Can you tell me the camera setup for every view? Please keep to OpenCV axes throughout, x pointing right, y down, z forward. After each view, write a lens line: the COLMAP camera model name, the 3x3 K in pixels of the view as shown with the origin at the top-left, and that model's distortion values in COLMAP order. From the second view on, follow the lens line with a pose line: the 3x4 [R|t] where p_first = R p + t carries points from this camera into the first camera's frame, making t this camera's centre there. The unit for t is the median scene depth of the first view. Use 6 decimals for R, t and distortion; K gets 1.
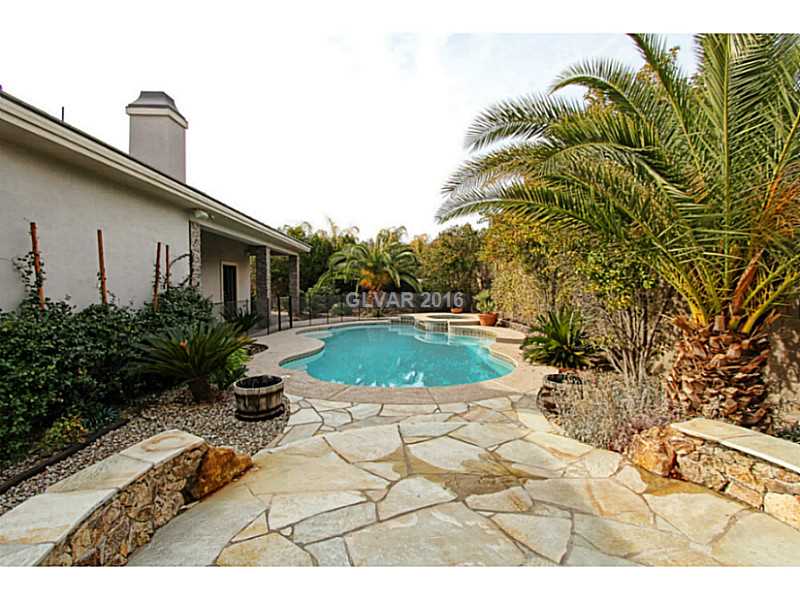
lens RADIAL K [[382.9, 0, 405.8], [0, 382.9, 291.2], [0, 0, 1]] dist [-0.008168, 0.002193]
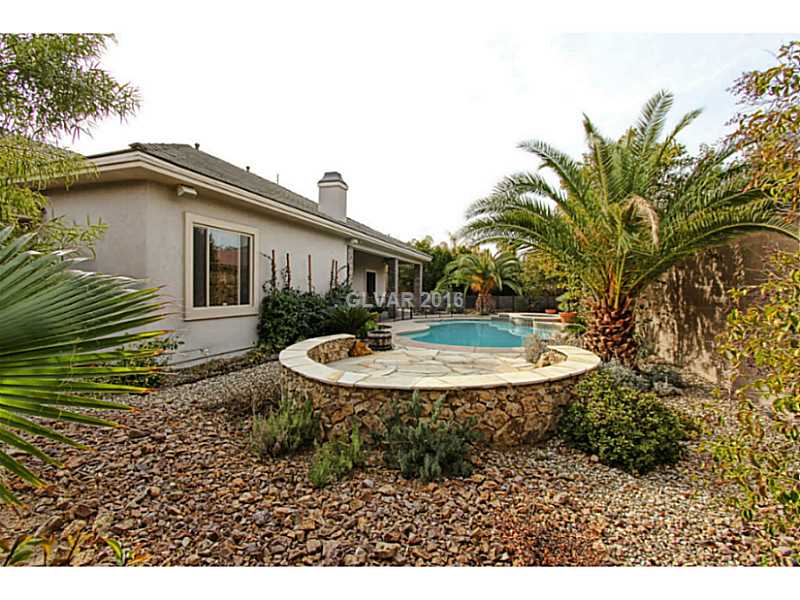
lens RADIAL K [[382.9, 0, 403.7], [0, 382.9, 285.2], [0, 0, 1]] dist [-0.008168, 0.002193]
pose [[0.938447, 0.010354, -0.345269, 0.118036], [-0.021714, 0.999342, -0.029050, 0.015214], [0.344741, 0.034759, 0.938054, -0.233276]]
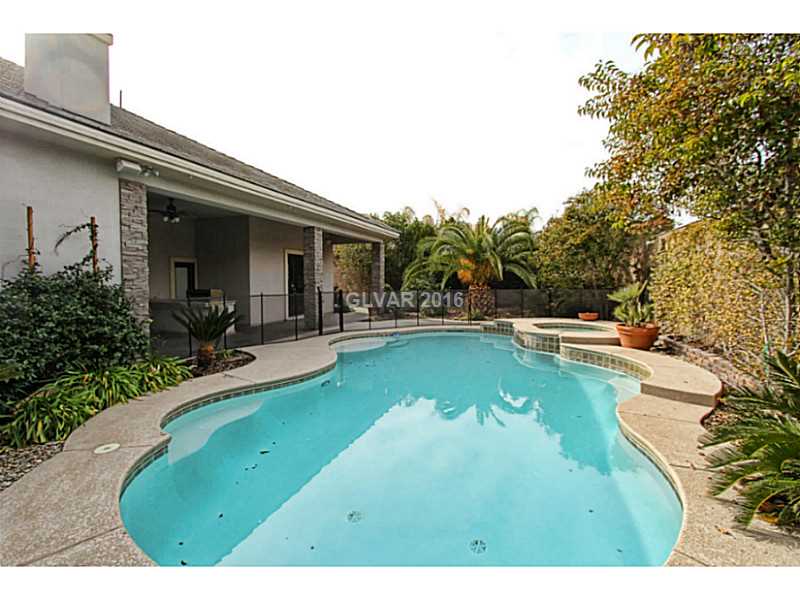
lens RADIAL K [[382.9, 0, 397.6], [0, 382.9, 293.3], [0, 0, 1]] dist [-0.008168, 0.002193]
pose [[0.921522, 0.014399, -0.388059, 0.089012], [-0.008875, 0.999832, 0.016024, 0.004388], [0.388224, -0.011322, 0.921495, 0.288704]]
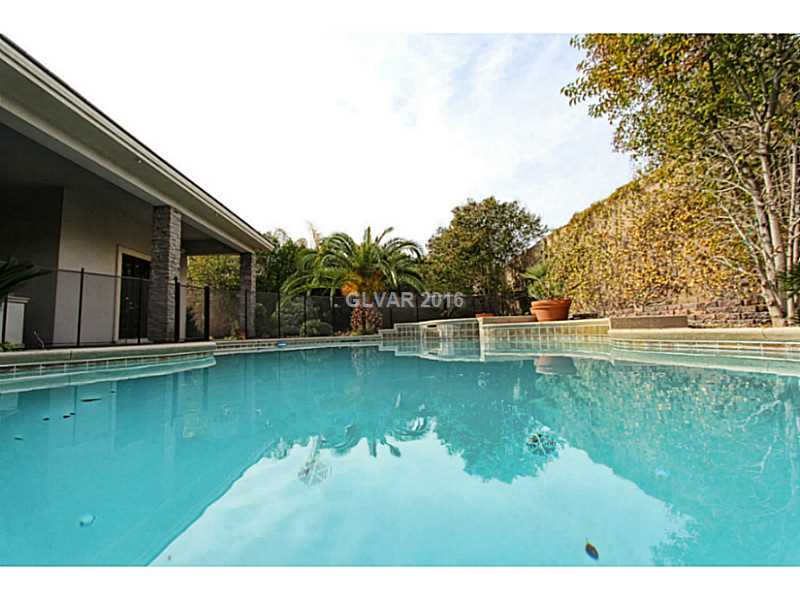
lens RADIAL K [[382.9, 0, 405.5], [0, 382.9, 289.1], [0, 0, 1]] dist [-0.008168, 0.002193]
pose [[0.999440, -0.030827, -0.012977, 0.009842], [0.028875, 0.991036, -0.130435, 0.087613], [0.016882, 0.129988, 0.991372, 0.364664]]
